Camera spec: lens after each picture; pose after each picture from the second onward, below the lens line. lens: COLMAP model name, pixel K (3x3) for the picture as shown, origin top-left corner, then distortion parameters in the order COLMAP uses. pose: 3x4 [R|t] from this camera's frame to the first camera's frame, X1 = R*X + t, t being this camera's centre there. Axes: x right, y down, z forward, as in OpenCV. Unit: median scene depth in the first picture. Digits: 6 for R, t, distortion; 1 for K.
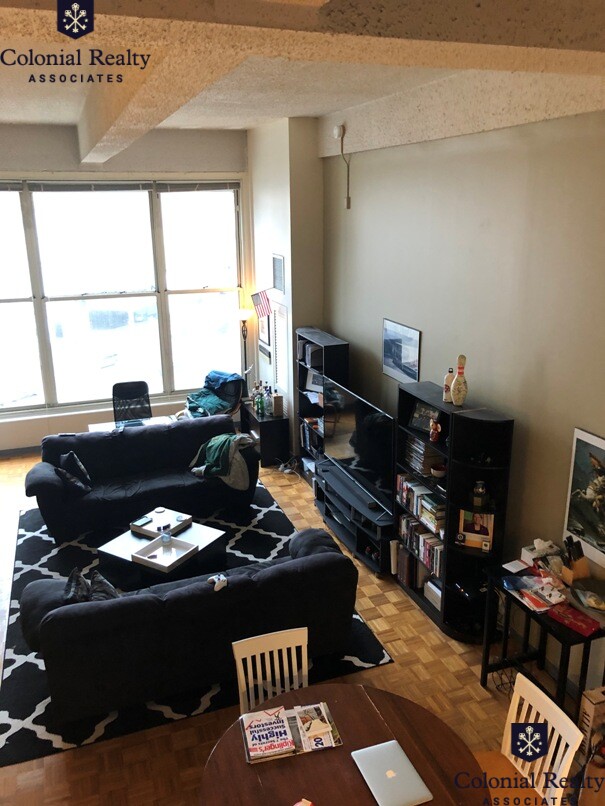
lens RADIAL K [[652.5, 0, 302.5], [0, 652.5, 403.0], [0, 0, 1]] dist [0.029784, -0.040783]
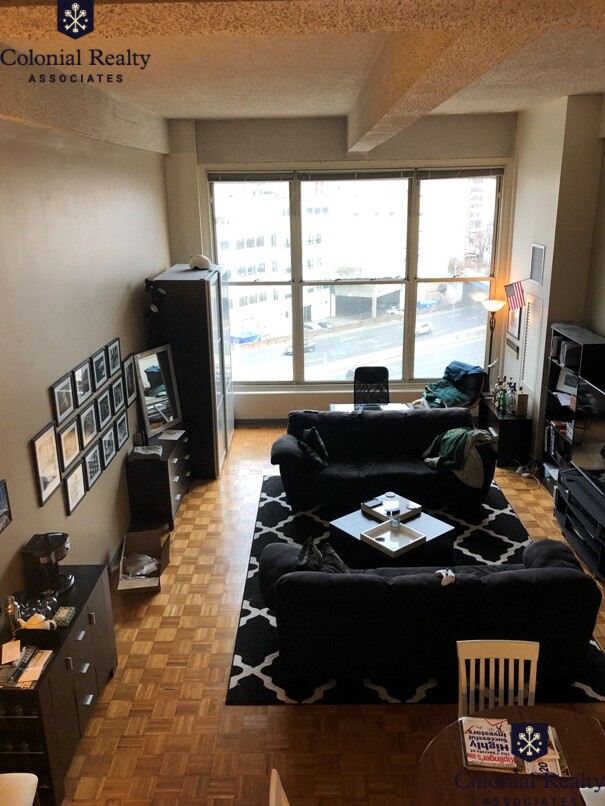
lens RADIAL K [[652.5, 0, 302.5], [0, 652.5, 403.0], [0, 0, 1]] dist [0.029784, -0.040783]
pose [[0.934705, 0.100531, -0.340912, -0.013552], [-0.094784, 0.994933, 0.033518, 0.000734], [0.342554, 0.000984, 0.939498, 0.001567]]
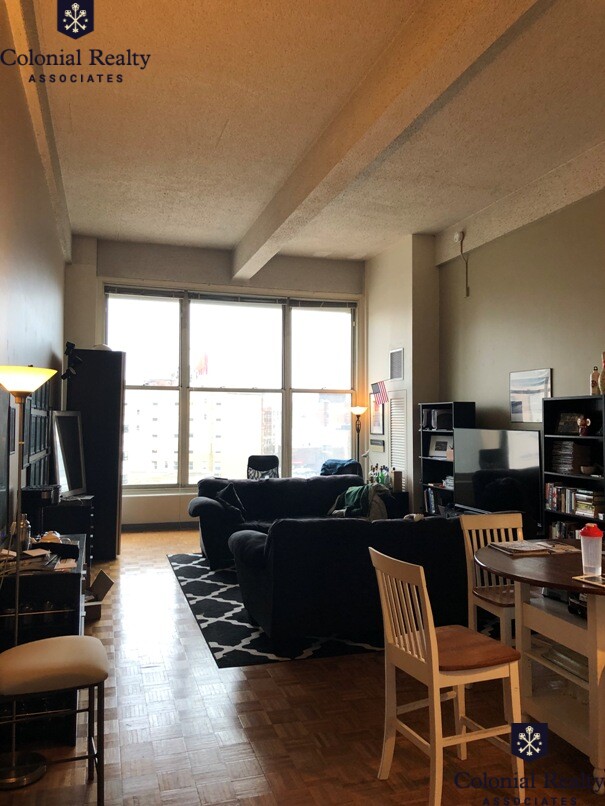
lens RADIAL K [[654.8, 0, 307.4], [0, 654.8, 400.9], [0, 0, 1]] dist [0.128707, -0.386173]
pose [[0.998791, 0.011562, -0.047774, -0.165118], [-0.026580, 0.944623, -0.327079, 0.290233], [0.041347, 0.327953, 0.943789, -0.085463]]
